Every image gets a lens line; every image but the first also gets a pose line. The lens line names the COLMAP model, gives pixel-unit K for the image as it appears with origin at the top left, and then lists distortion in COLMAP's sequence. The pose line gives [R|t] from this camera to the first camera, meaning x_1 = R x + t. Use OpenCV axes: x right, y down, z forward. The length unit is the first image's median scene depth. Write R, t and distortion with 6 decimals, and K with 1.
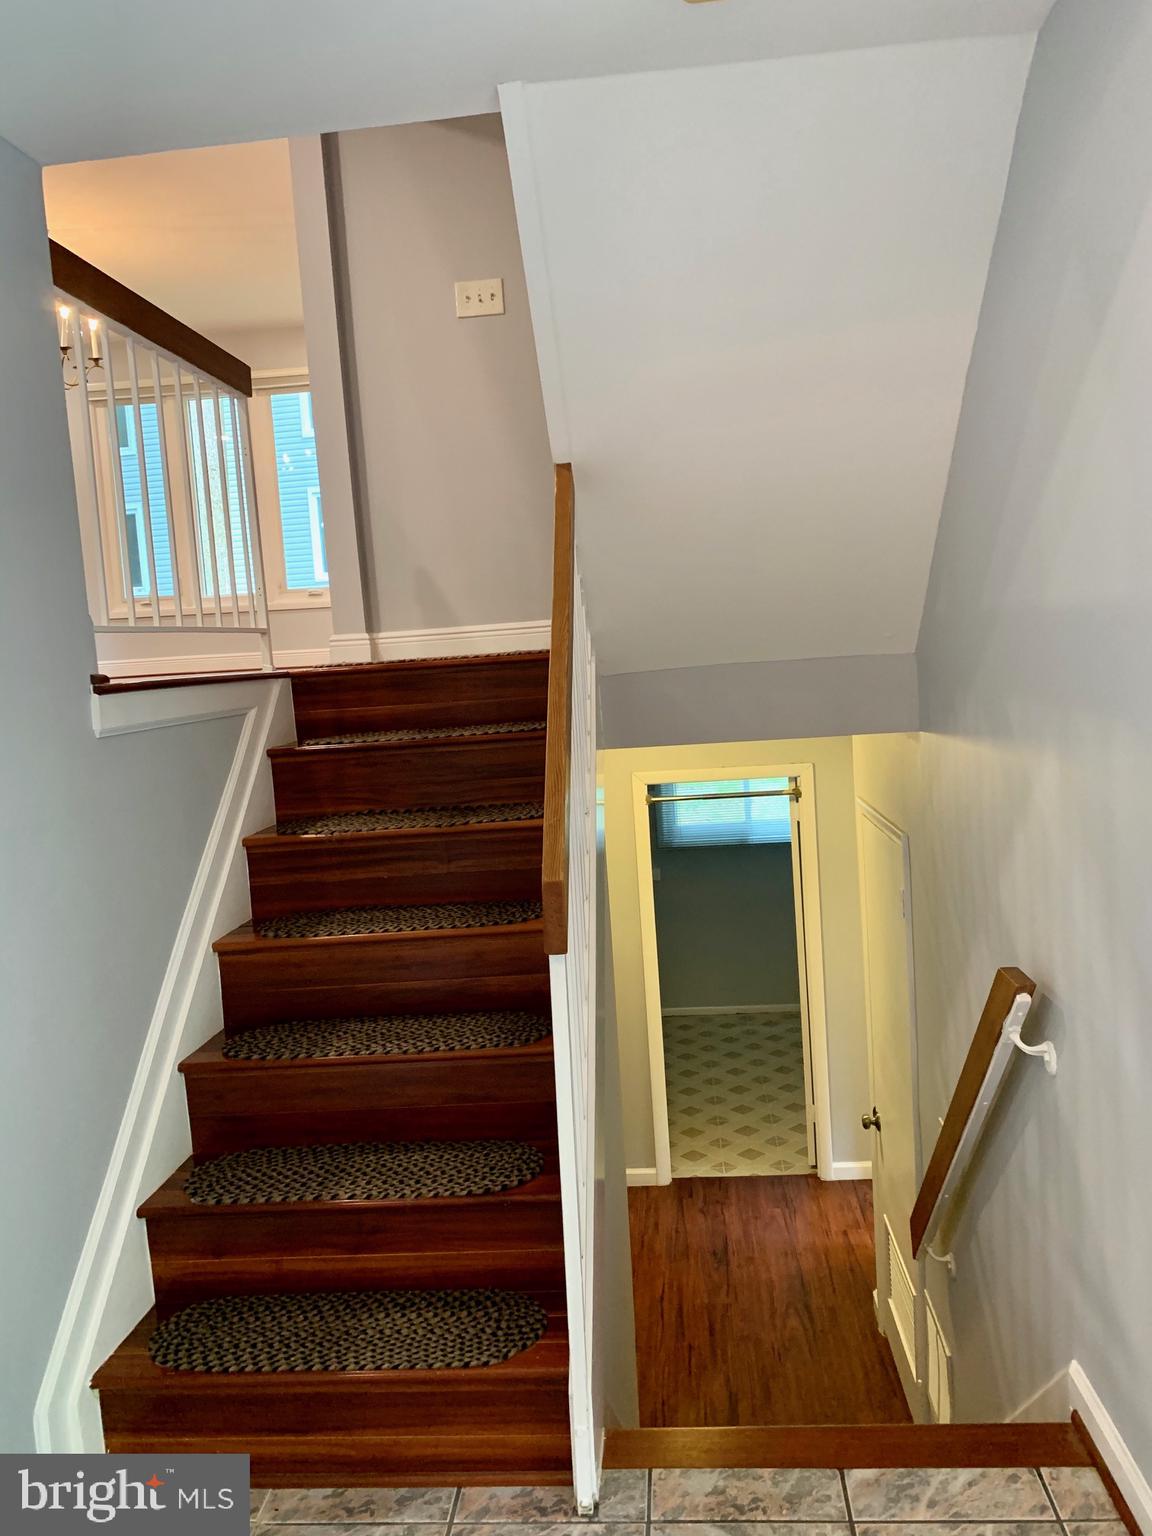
lens RADIAL K [[1185.2, 0, 576.8], [0, 1185.2, 770.0], [0, 0, 1]] dist [0.055707, -0.069255]
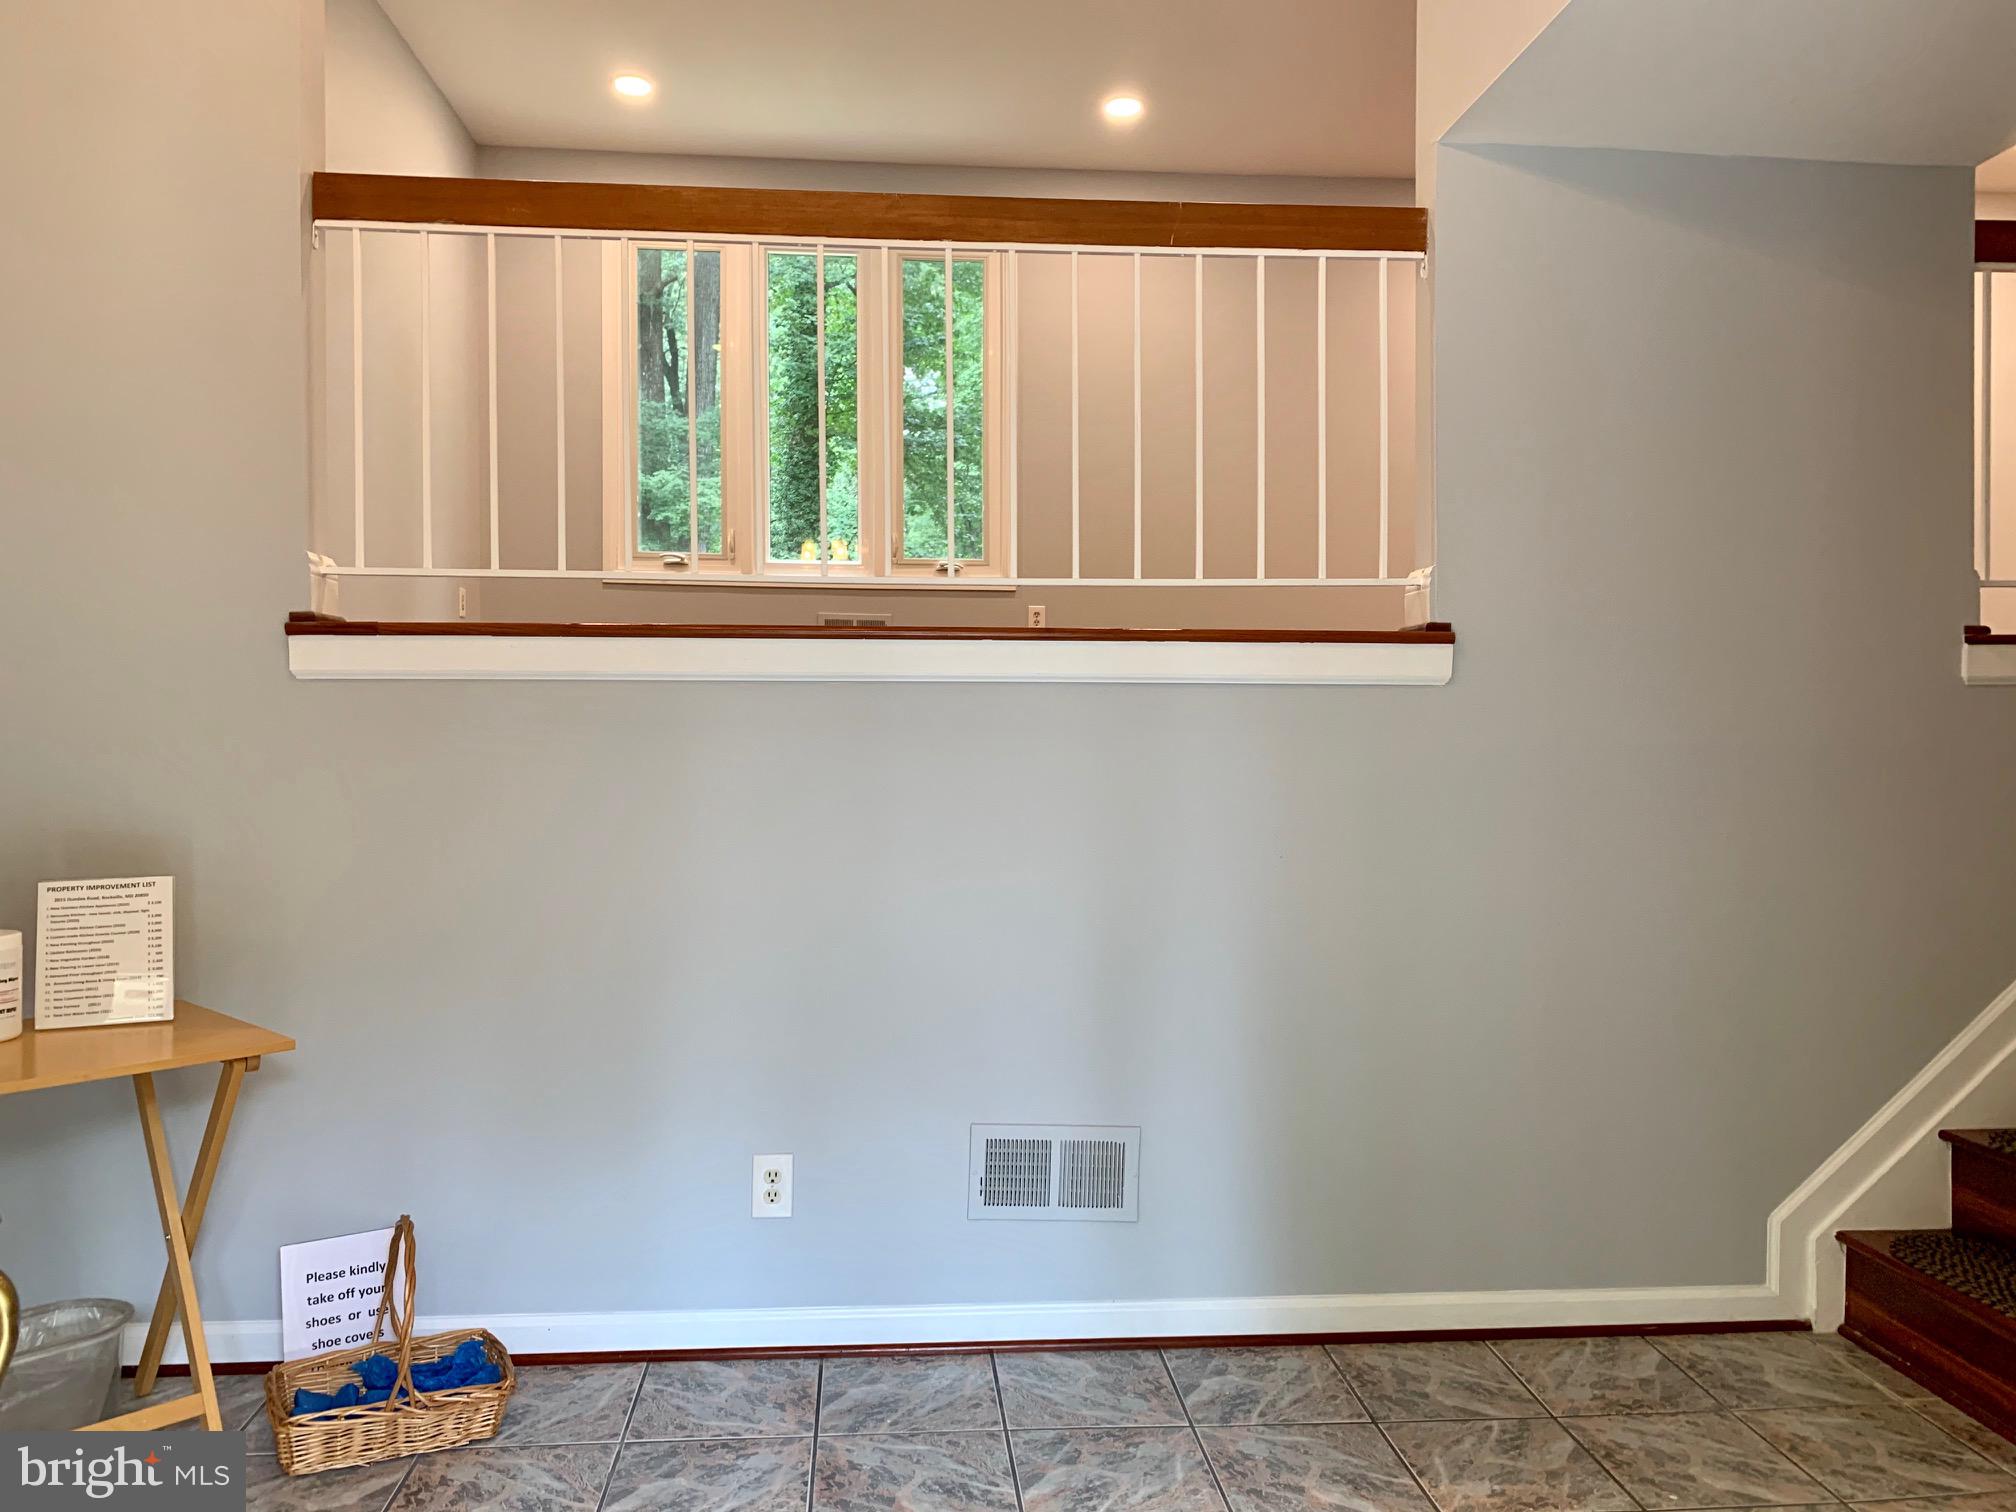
lens RADIAL K [[1555.6, 0, 1007.7], [0, 1555.6, 754.4], [0, 0, 1]] dist [0.055707, -0.069255]
pose [[0.165780, 0.073632, -0.983410, 0.837771], [-0.090704, 0.994120, 0.059143, 0.029341], [0.981983, 0.079394, 0.171484, -0.074009]]
